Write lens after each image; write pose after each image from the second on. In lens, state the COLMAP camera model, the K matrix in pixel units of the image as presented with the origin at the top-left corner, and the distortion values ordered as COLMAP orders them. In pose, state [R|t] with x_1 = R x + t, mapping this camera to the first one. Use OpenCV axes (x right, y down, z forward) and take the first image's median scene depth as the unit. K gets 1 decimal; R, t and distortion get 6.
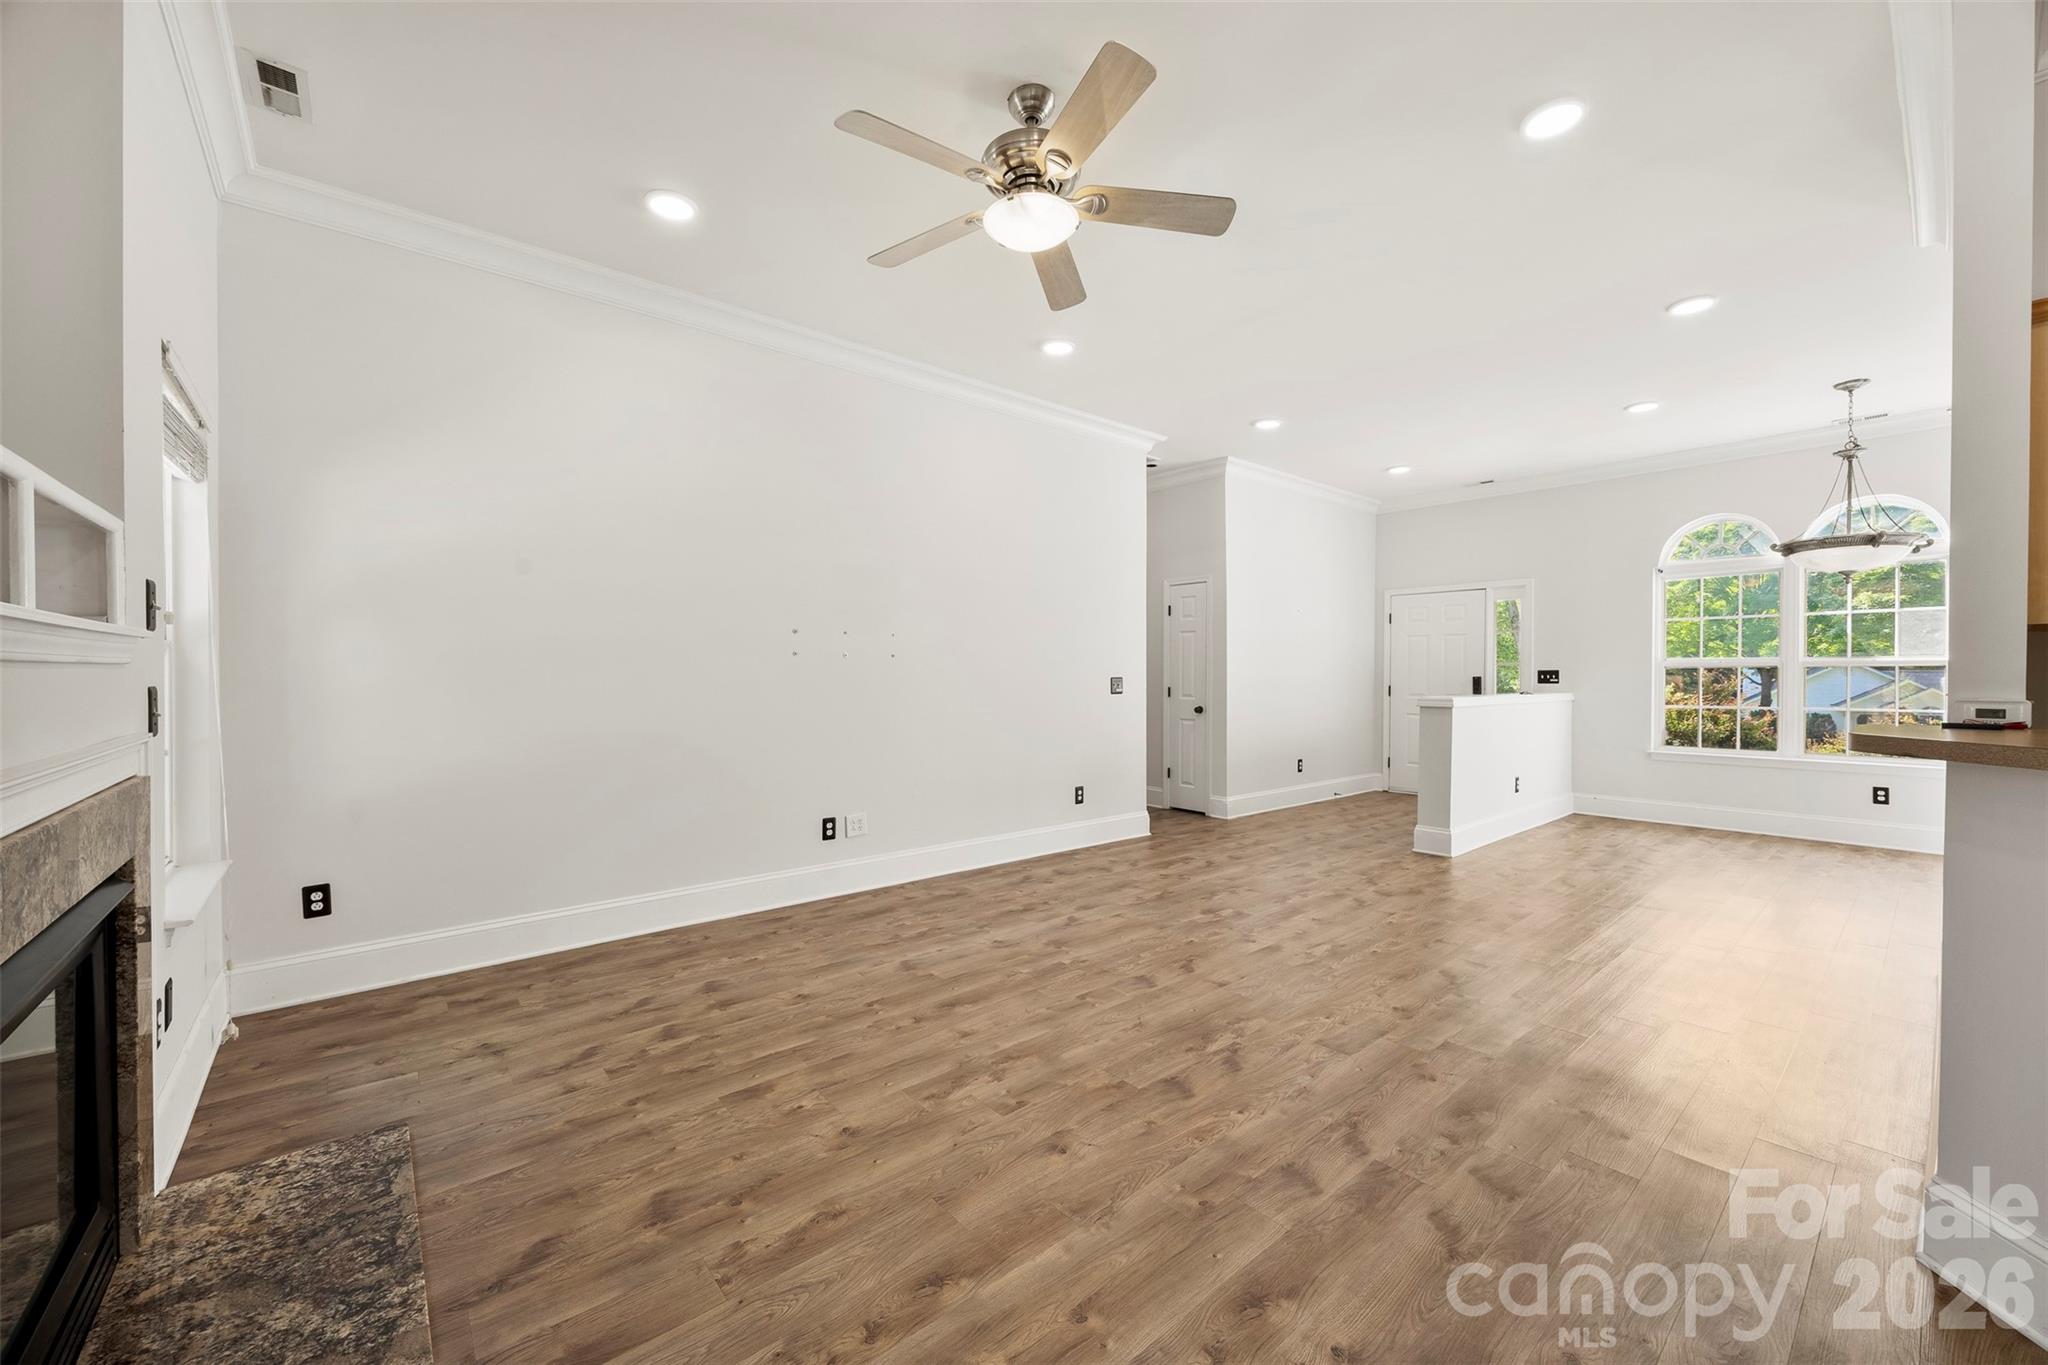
lens RADIAL K [[783.5, 0, 1018.2], [0, 783.5, 687.6], [0, 0, 1]] dist [-0.001786, 0.000335]
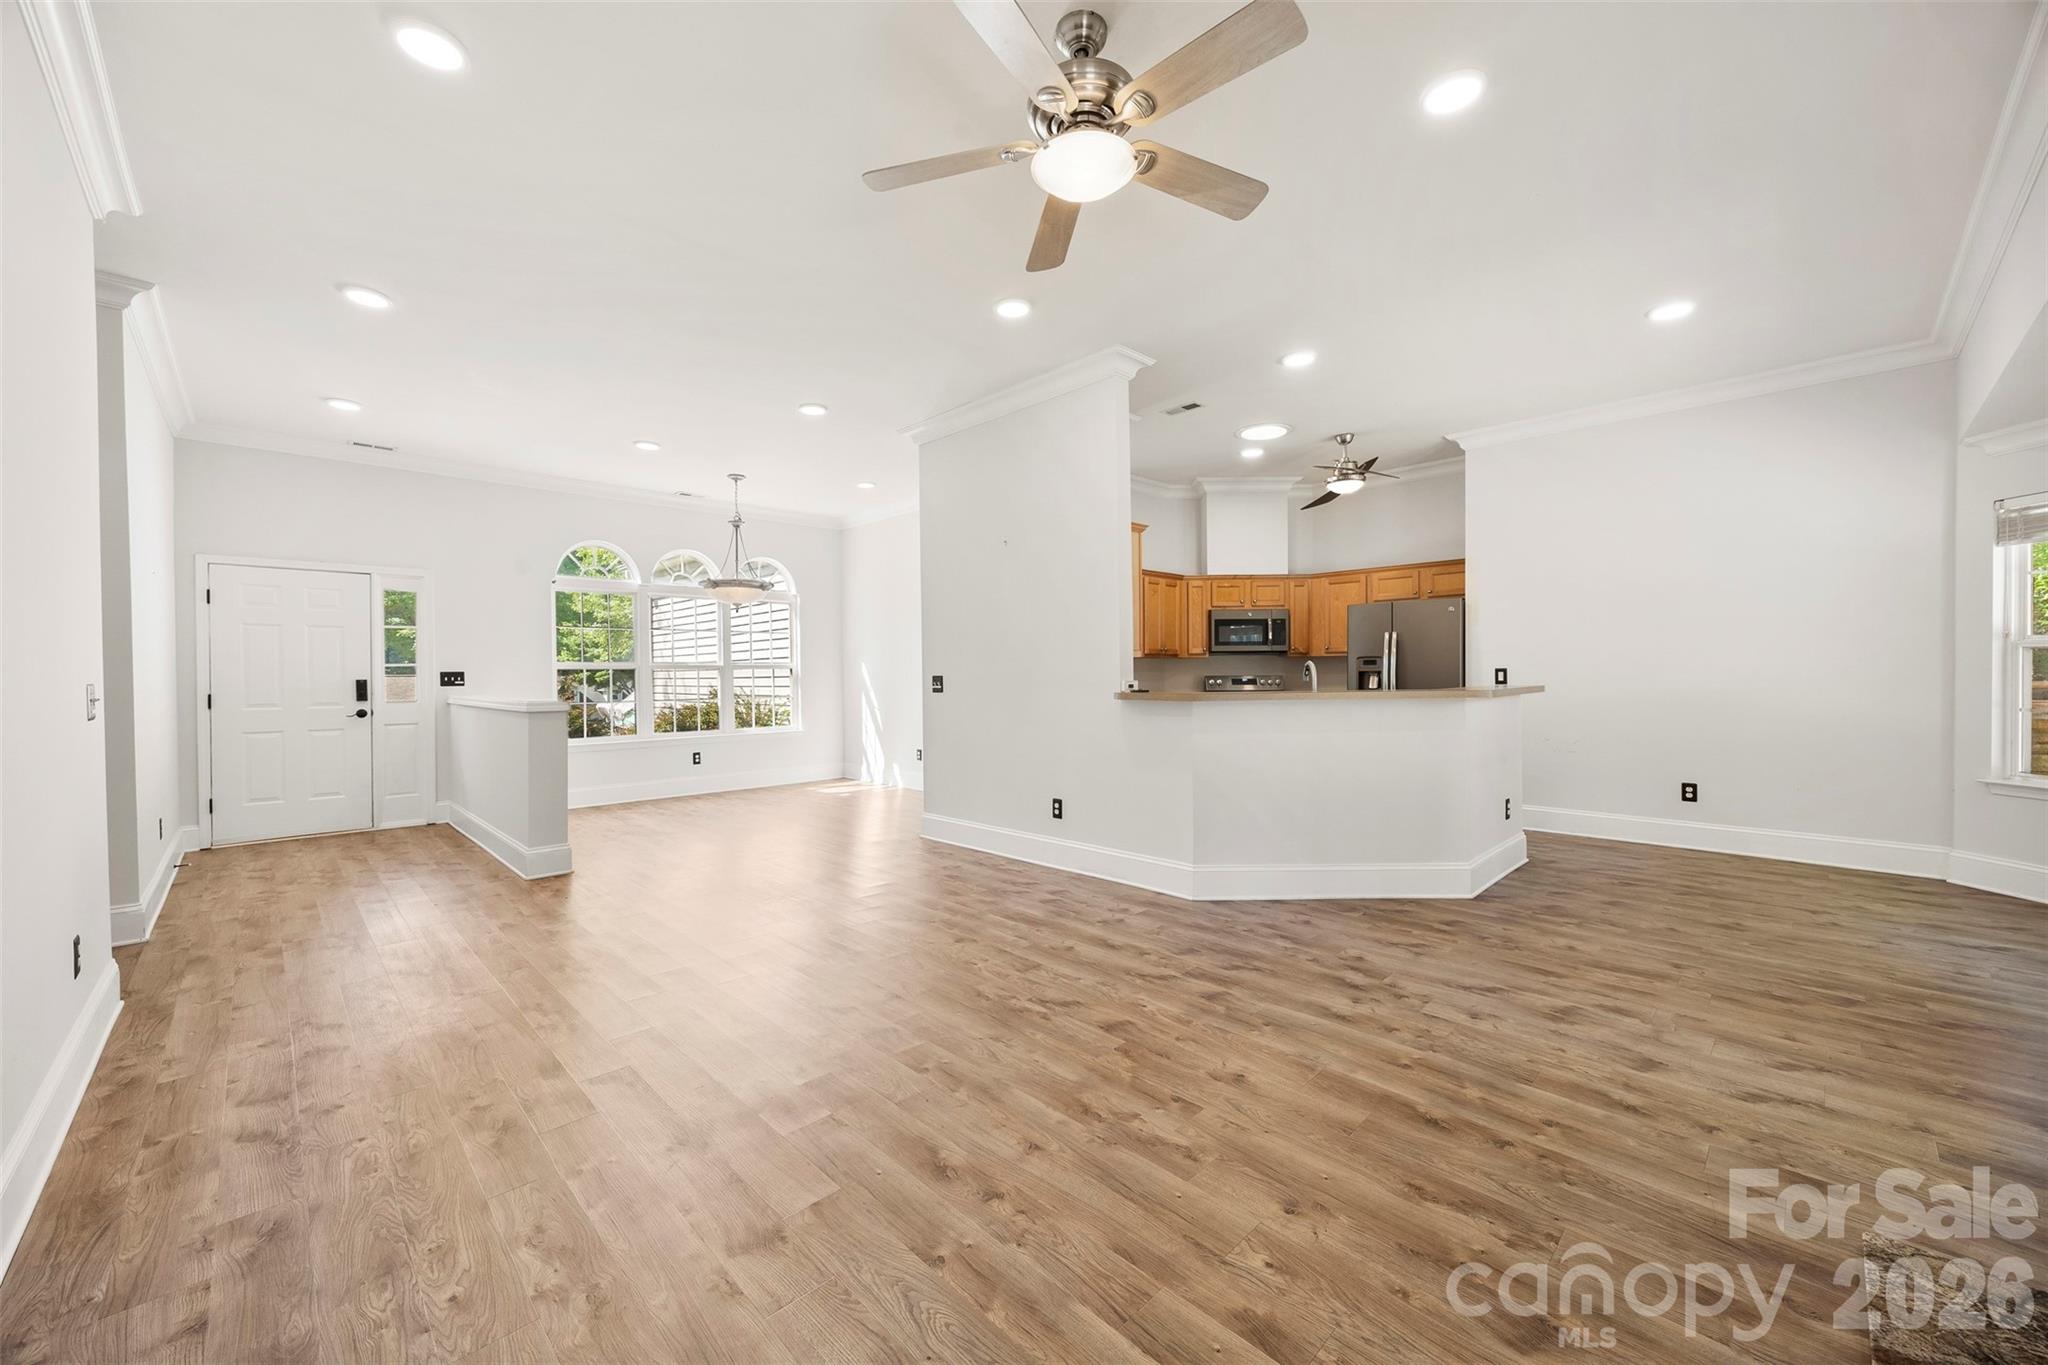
lens RADIAL K [[783.5, 0, 1021.0], [0, 783.5, 686.8], [0, 0, 1]] dist [-0.001786, 0.000335]
pose [[-0.080242, -0.016897, 0.996632, -0.741110], [0.024356, 0.999525, 0.018907, -0.013961], [-0.996478, 0.025791, -0.079792, 0.969880]]
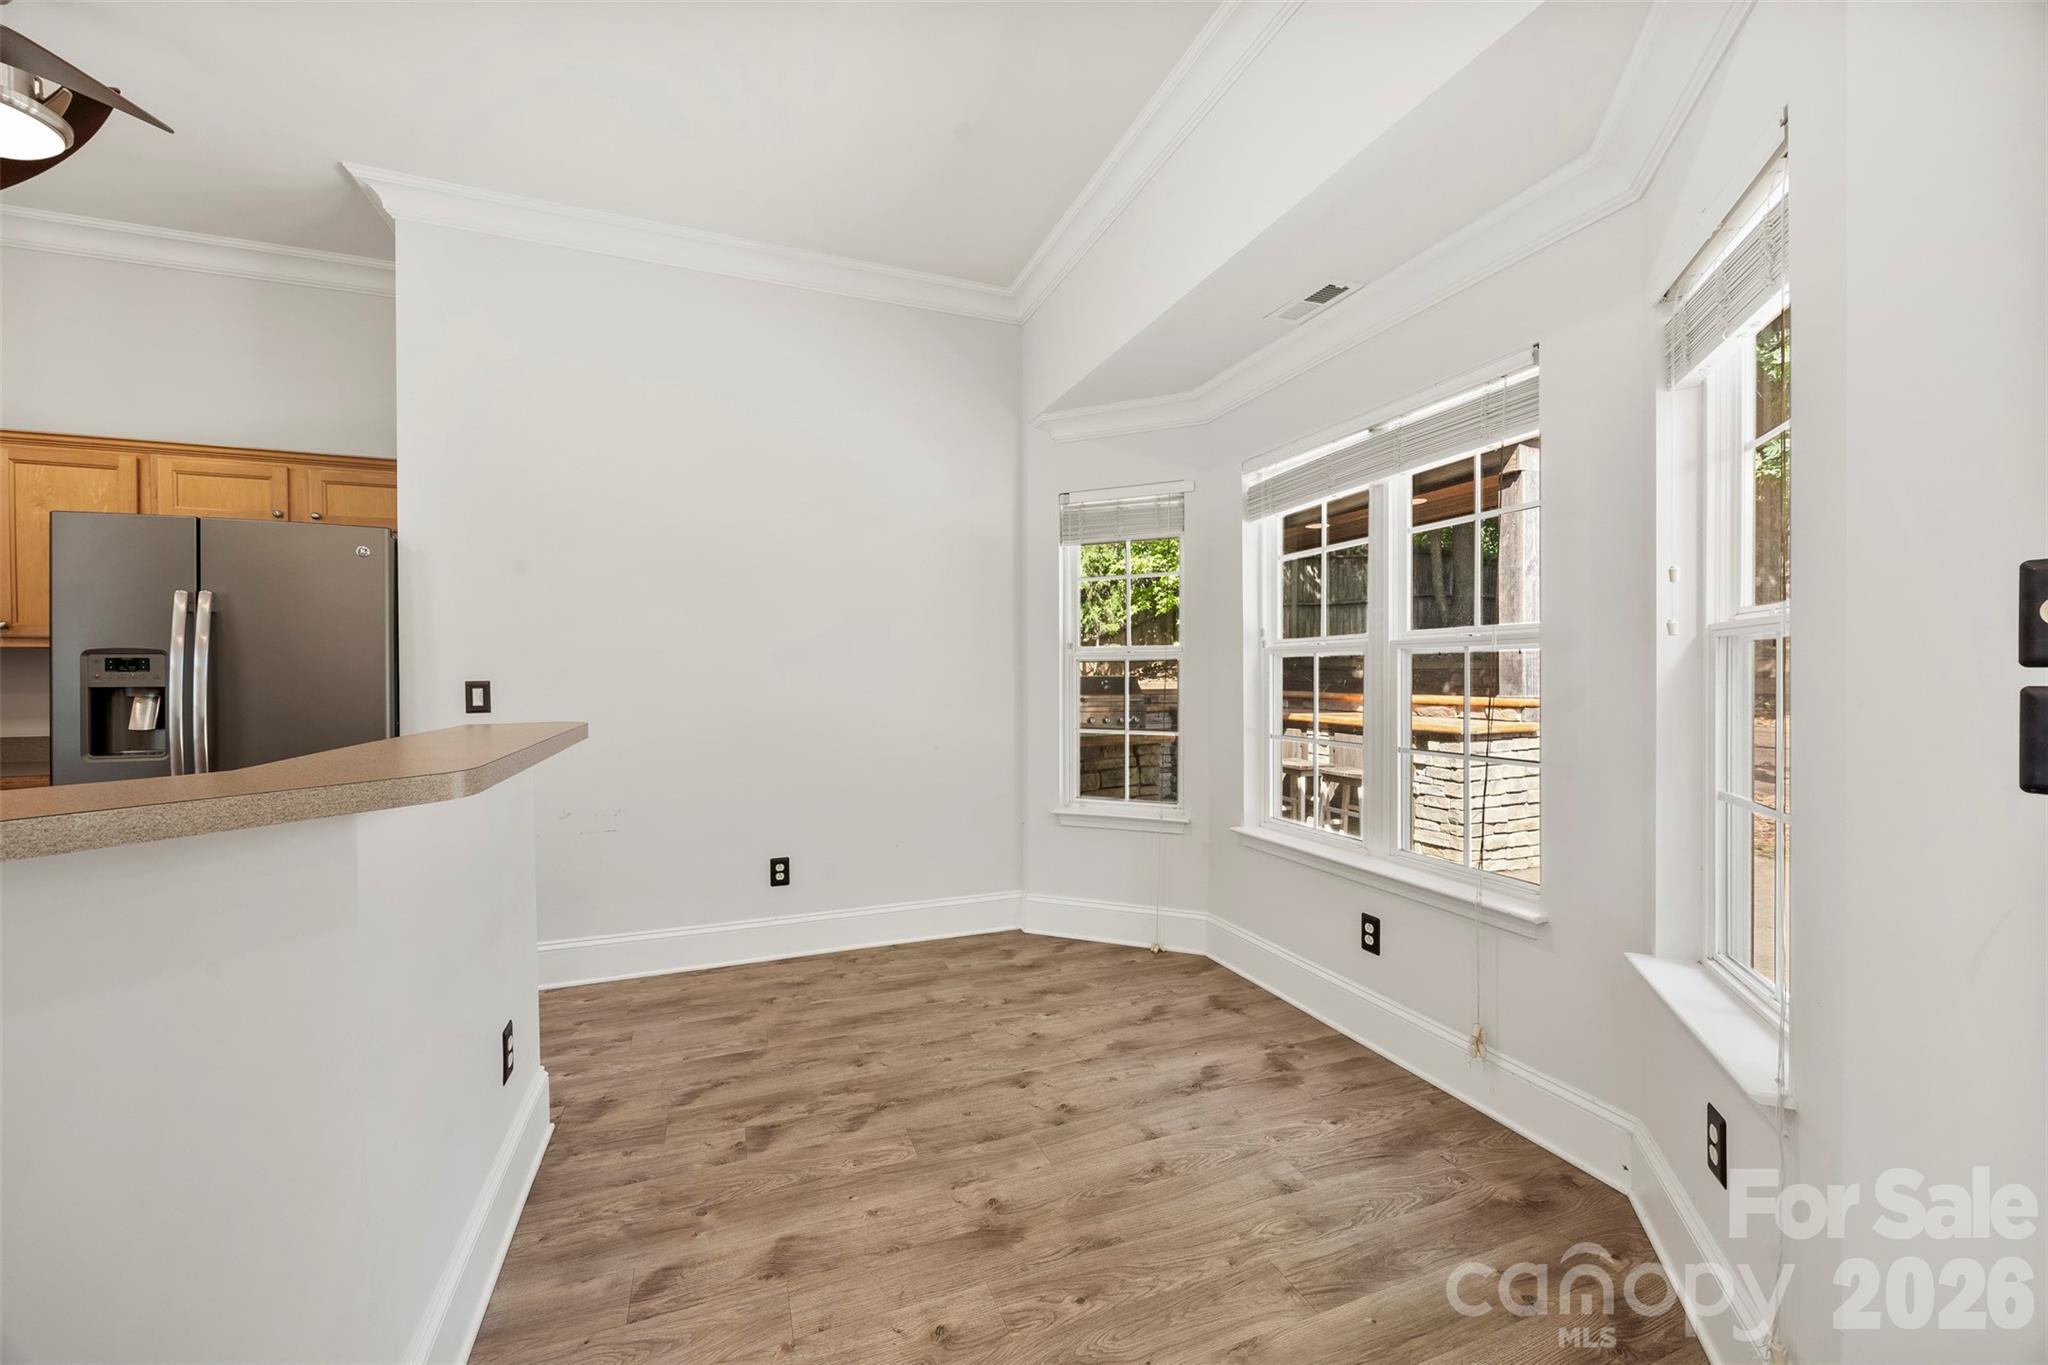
lens RADIAL K [[783.5, 0, 1023.6], [0, 783.5, 680.9], [0, 0, 1]] dist [-0.001786, 0.000335]
pose [[-0.949499, 0.000274, 0.313769, 0.198895], [0.008081, 0.999689, 0.023582, -0.012123], [-0.313665, 0.024927, -0.949206, 0.303824]]
